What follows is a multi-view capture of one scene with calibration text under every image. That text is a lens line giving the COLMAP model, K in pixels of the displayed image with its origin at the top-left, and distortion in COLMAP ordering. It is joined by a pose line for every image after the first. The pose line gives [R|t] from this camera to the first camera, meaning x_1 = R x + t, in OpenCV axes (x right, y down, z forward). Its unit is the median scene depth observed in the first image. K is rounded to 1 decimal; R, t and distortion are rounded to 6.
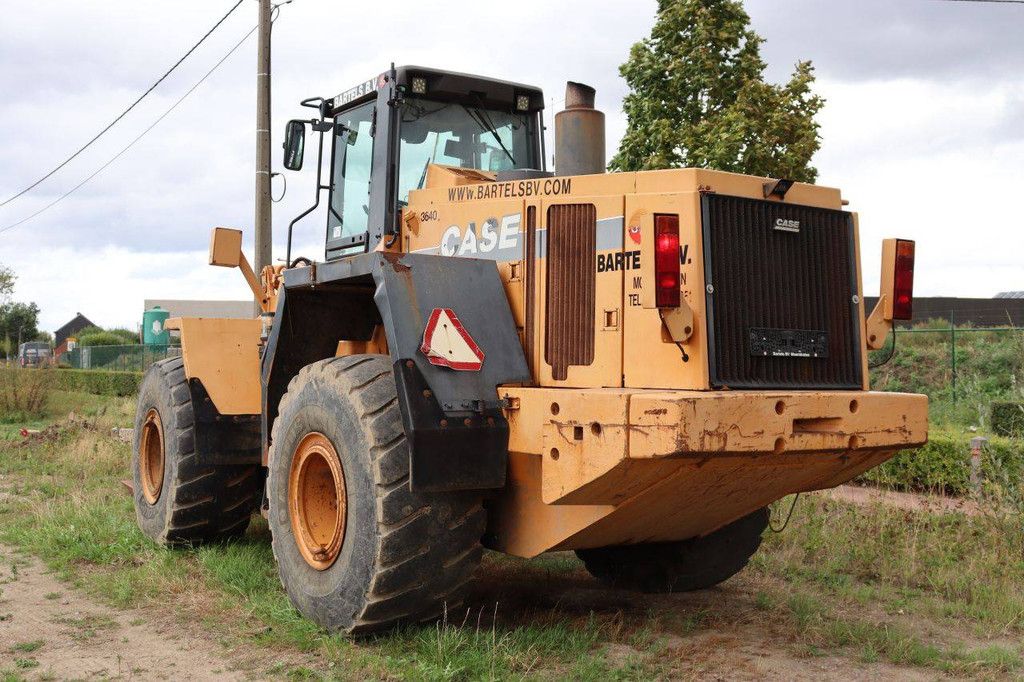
lens RADIAL K [[1203.4, 0, 540.3], [0, 1203.4, 344.0], [0, 0, 1]] dist [-0.004135, 0.000000]
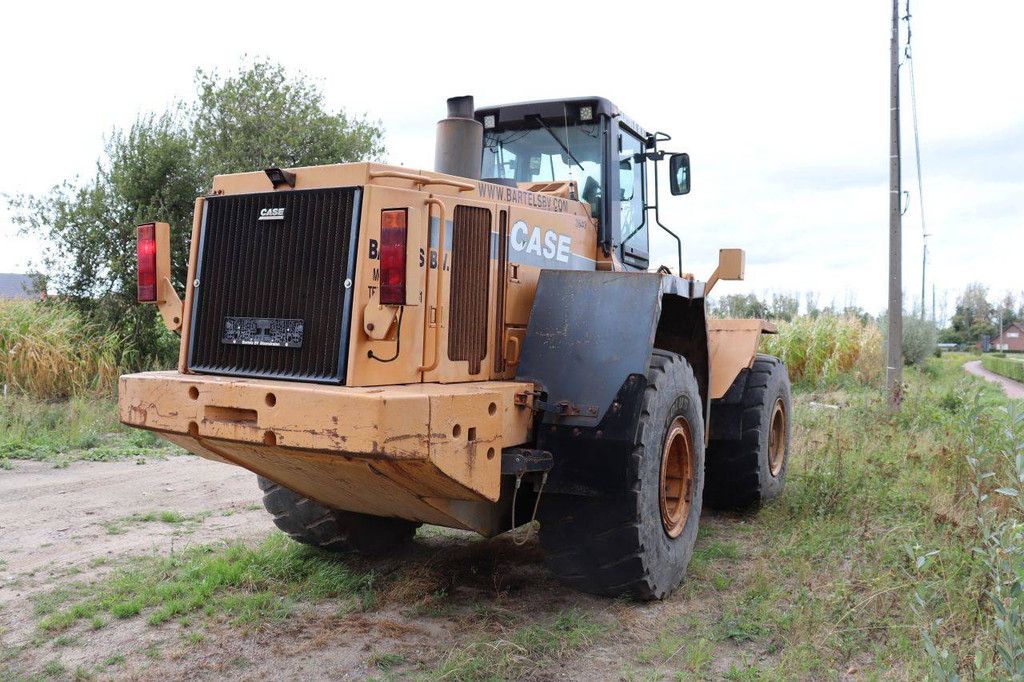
lens RADIAL K [[859.4, 0, 507.9], [0, 859.4, 337.9], [0, 0, 1]] dist [-0.128621, 0.043113]
pose [[0.462672, 0.007375, -0.886499, 0.924116], [-0.009297, 0.999951, 0.003466, -0.000216], [0.886481, 0.006638, 0.462718, 0.852358]]
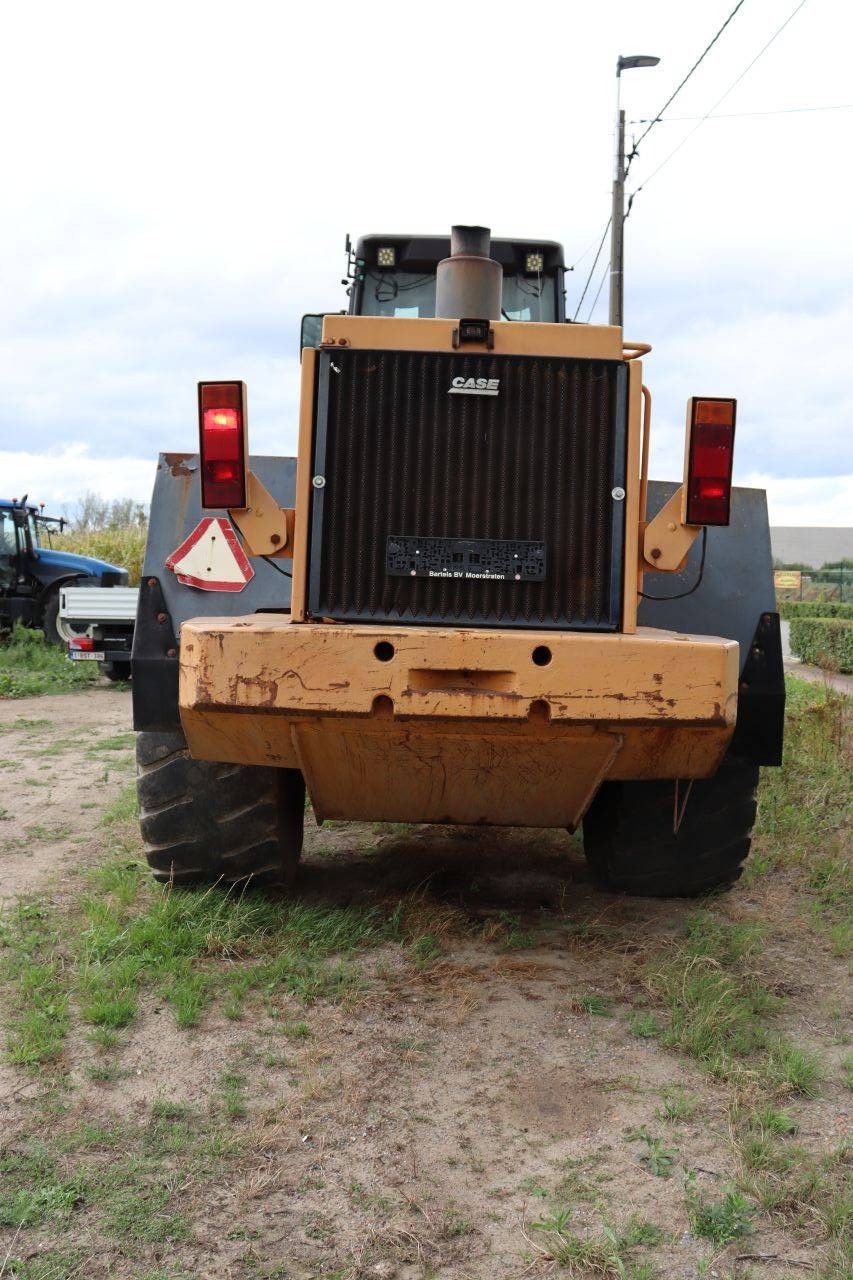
lens RADIAL K [[1261.0, 0, 438.0], [0, 1261.0, 650.0], [0, 0, 1]] dist [-0.131229, 0.000000]
pose [[0.823325, 0.046137, -0.565692, 0.599479], [-0.011364, 0.997831, 0.064841, 0.004653], [0.567456, -0.046956, 0.822064, 0.399448]]
